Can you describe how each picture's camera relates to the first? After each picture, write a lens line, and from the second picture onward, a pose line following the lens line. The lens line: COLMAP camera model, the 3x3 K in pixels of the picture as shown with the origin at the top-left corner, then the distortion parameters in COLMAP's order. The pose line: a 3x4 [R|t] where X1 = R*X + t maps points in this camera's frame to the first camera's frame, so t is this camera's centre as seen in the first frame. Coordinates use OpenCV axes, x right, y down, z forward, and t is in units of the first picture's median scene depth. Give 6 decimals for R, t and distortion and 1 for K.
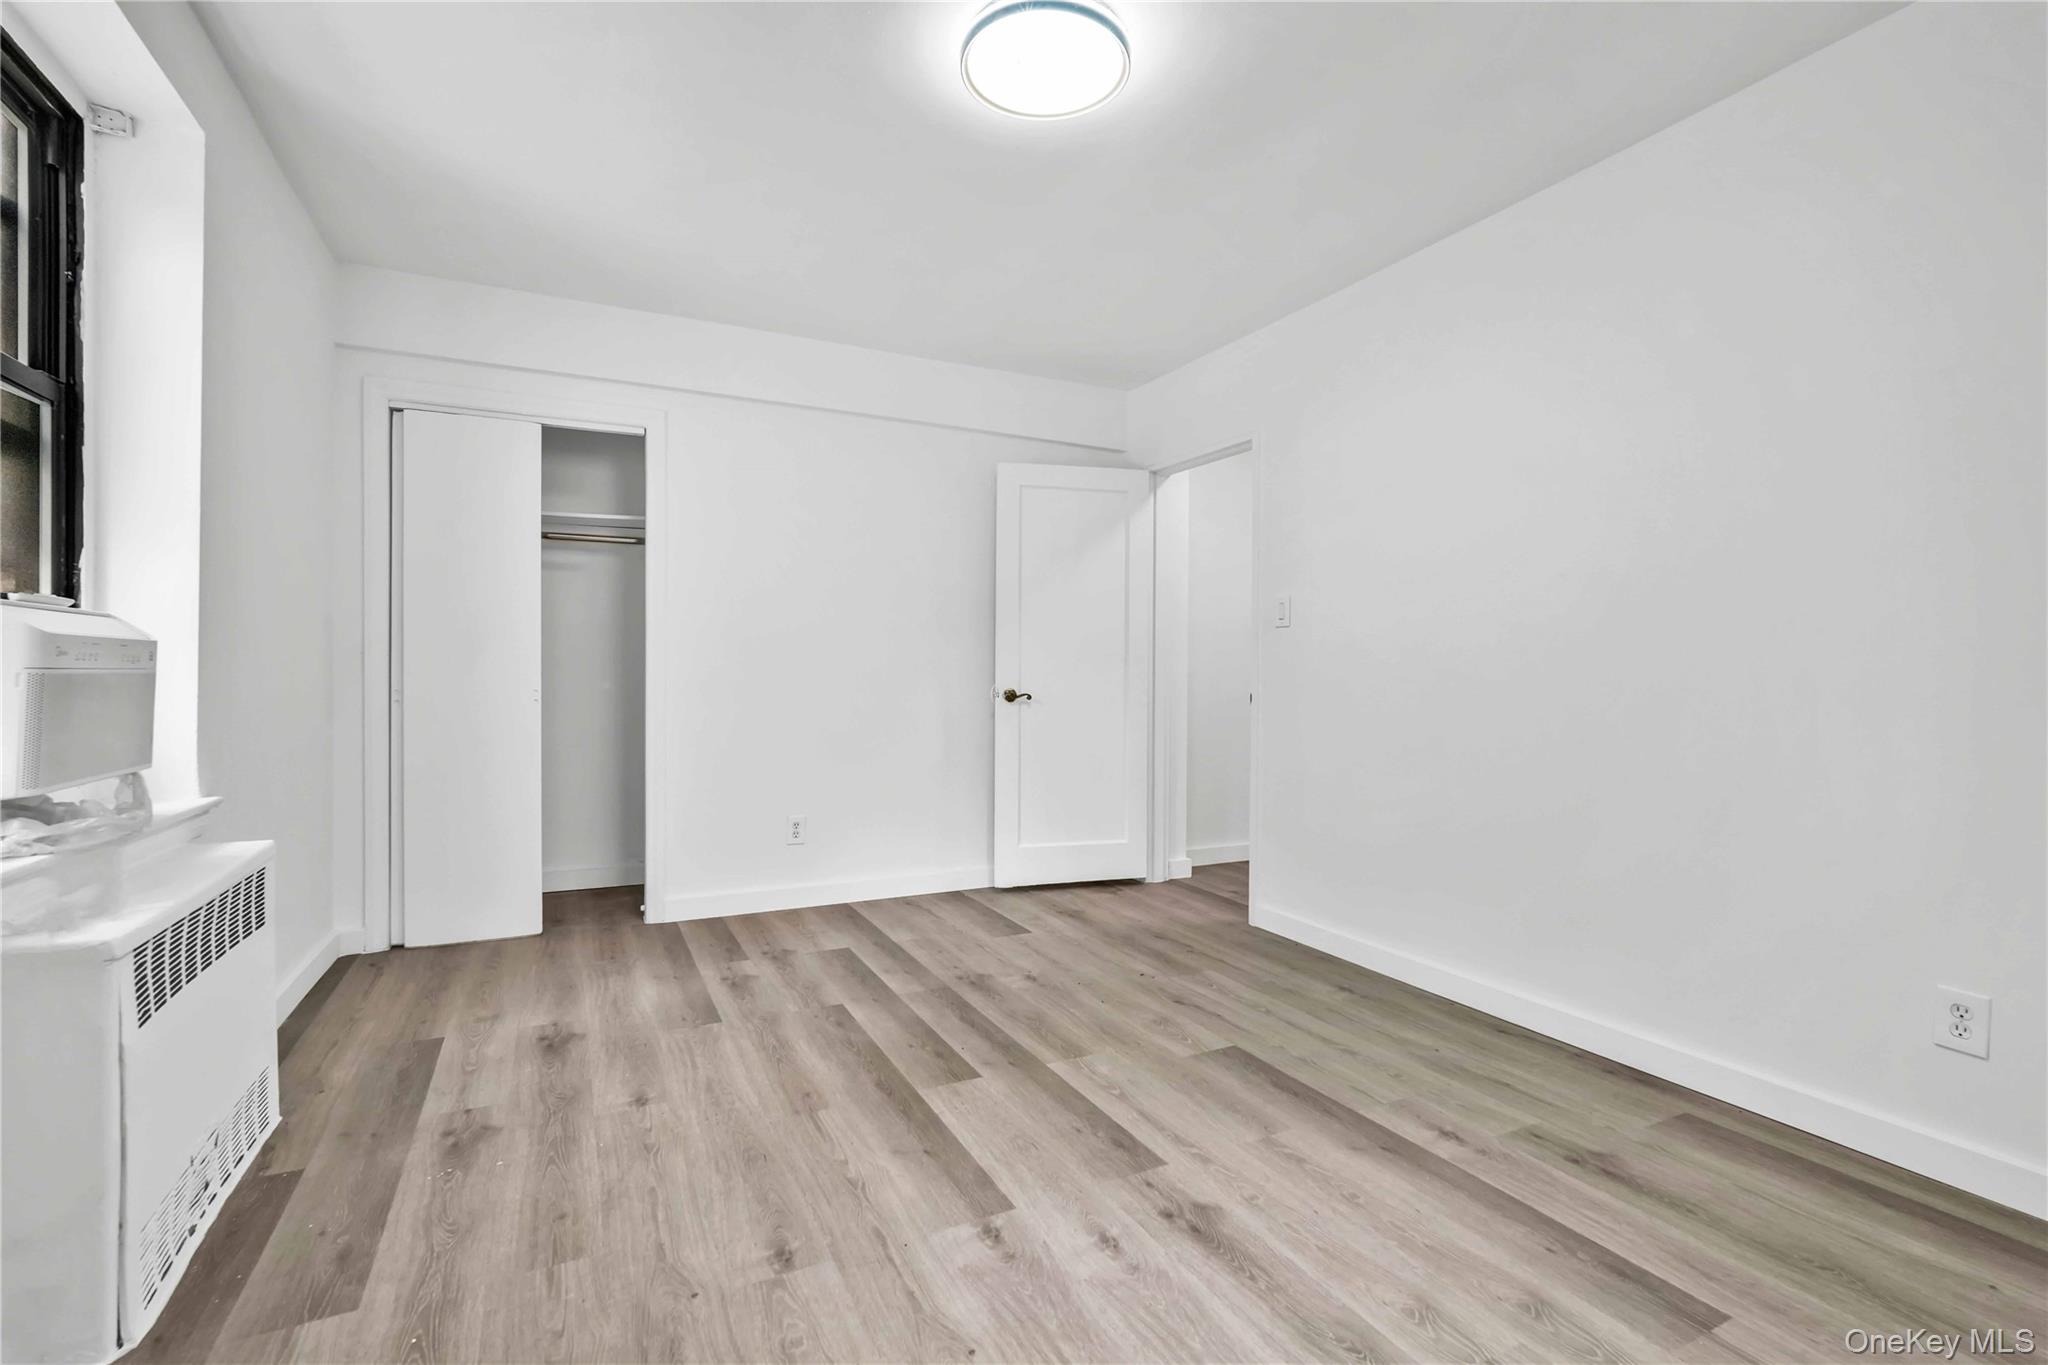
lens RADIAL K [[912.4, 0, 1024.0], [0, 912.4, 682.5], [0, 0, 1]] dist [-0.013364, 0.007207]
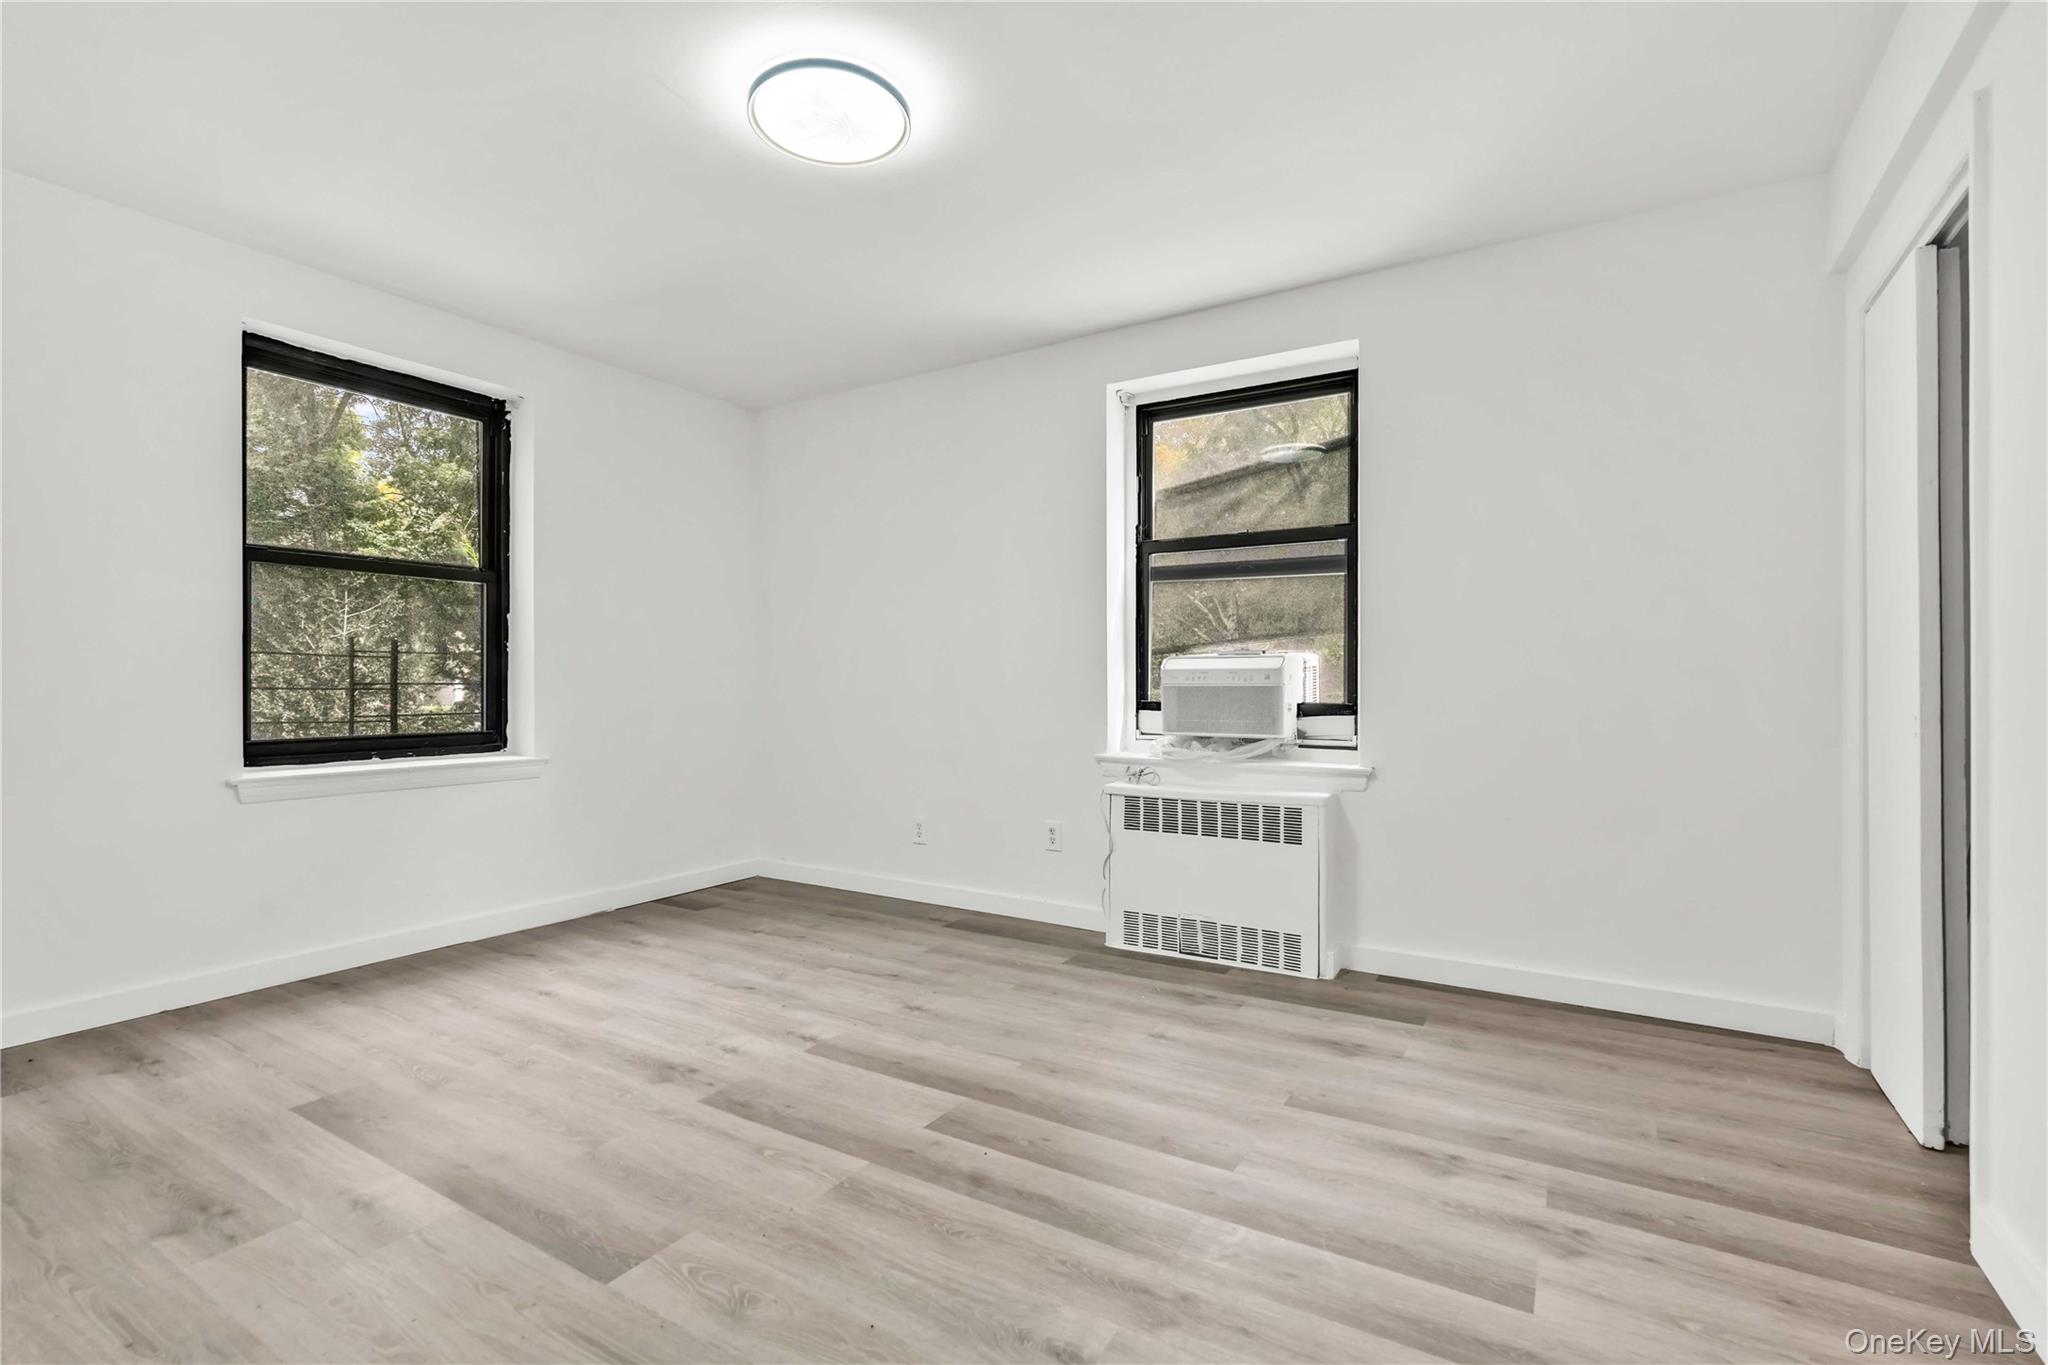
lens RADIAL K [[912.4, 0, 1024.0], [0, 912.4, 682.5], [0, 0, 1]] dist [-0.013364, 0.007207]
pose [[-0.846539, -0.006513, -0.532286, 0.338685], [-0.008229, 0.999966, 0.000853, -0.005328], [0.532262, 0.005102, -0.846564, 1.752048]]
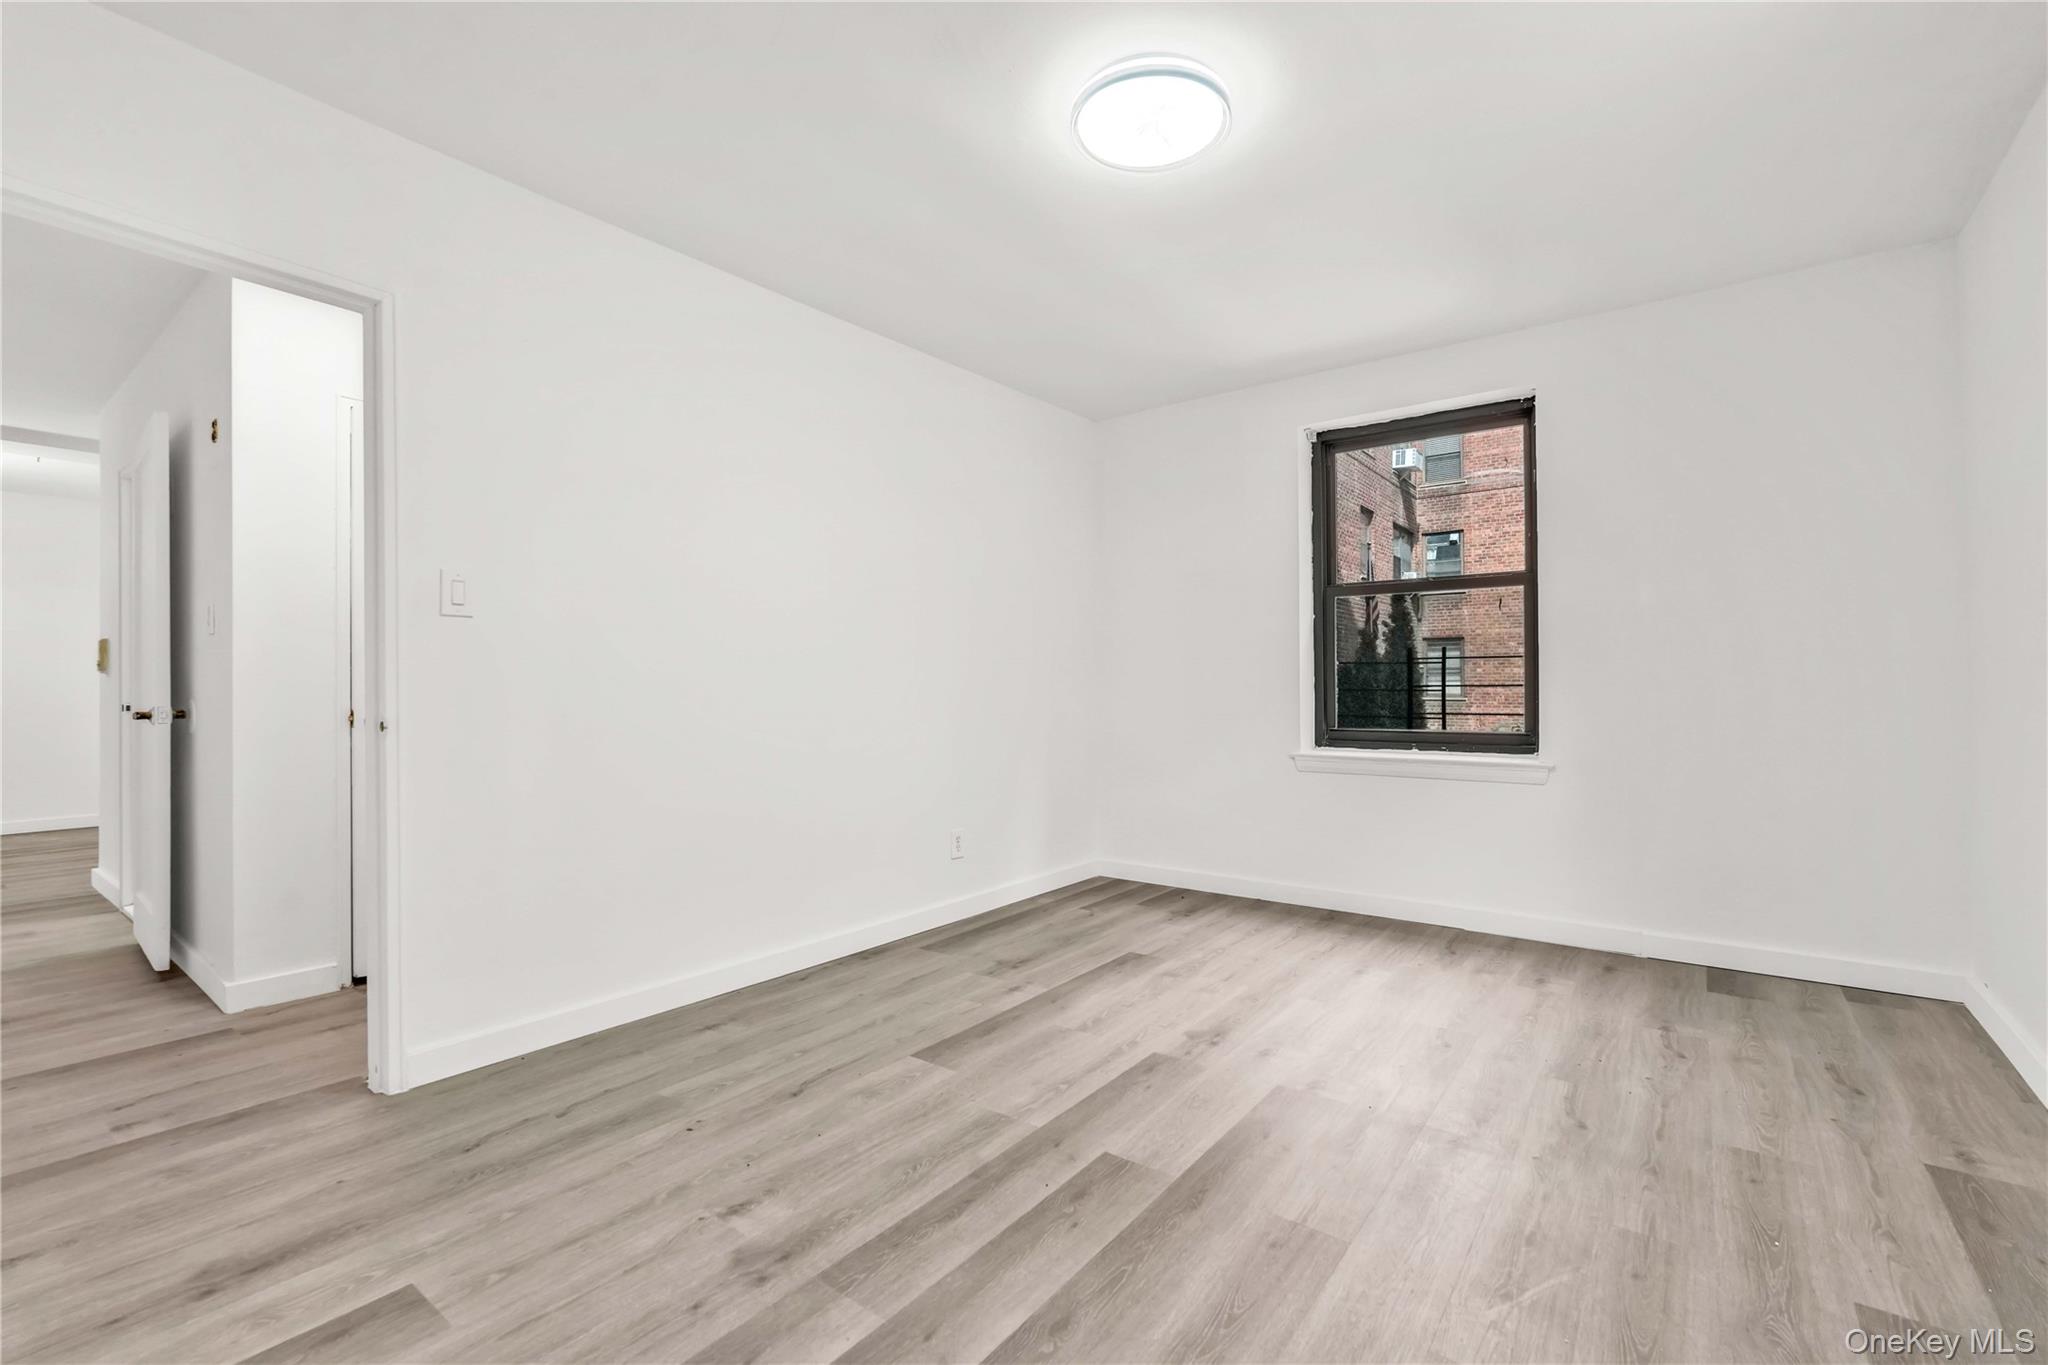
lens RADIAL K [[912.4, 0, 1024.0], [0, 912.4, 682.5], [0, 0, 1]] dist [-0.013364, 0.007207]
pose [[-0.444343, -0.000265, 0.895857, -0.756777], [0.006469, 0.999973, 0.003504, -0.012779], [-0.895834, 0.007352, -0.444329, 1.402391]]
